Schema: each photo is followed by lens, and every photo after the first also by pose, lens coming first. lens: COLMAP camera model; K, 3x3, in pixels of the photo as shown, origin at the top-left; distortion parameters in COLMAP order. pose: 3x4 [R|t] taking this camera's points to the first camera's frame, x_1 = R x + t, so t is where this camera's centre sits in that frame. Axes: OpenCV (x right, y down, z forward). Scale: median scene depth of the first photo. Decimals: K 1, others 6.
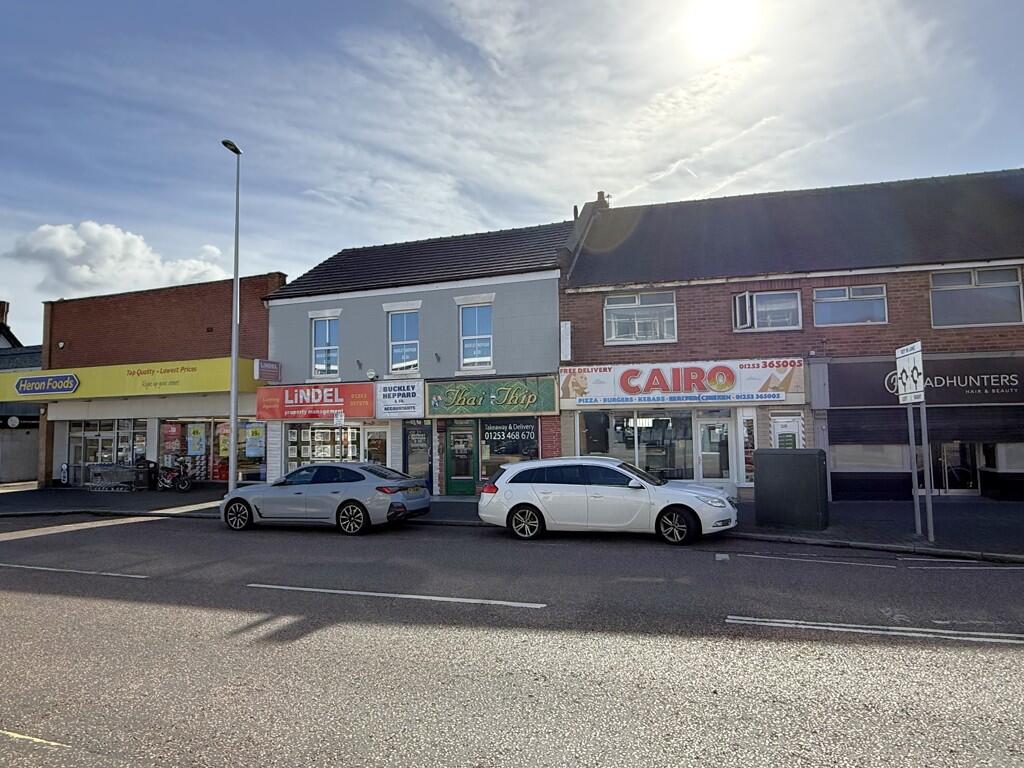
lens RADIAL K [[628.2, 0, 512.0], [0, 628.2, 384.0], [0, 0, 1]] dist [0.000091, -0.000010]
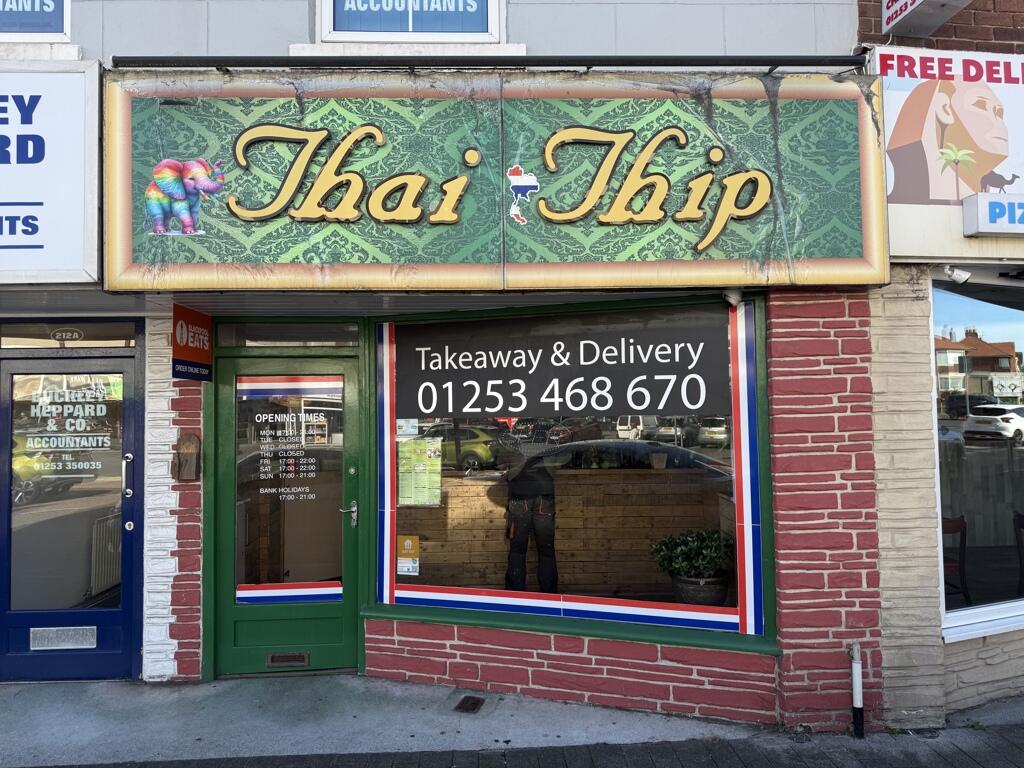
lens RADIAL K [[718.3, 0, 512.0], [0, 718.3, 384.0], [0, 0, 1]] dist [0.003717, -0.000546]
pose [[0.933122, 0.019359, 0.359038, -0.105596], [-0.027623, 0.999458, 0.017900, 0.075149], [-0.358497, -0.026621, 0.933151, 0.785995]]
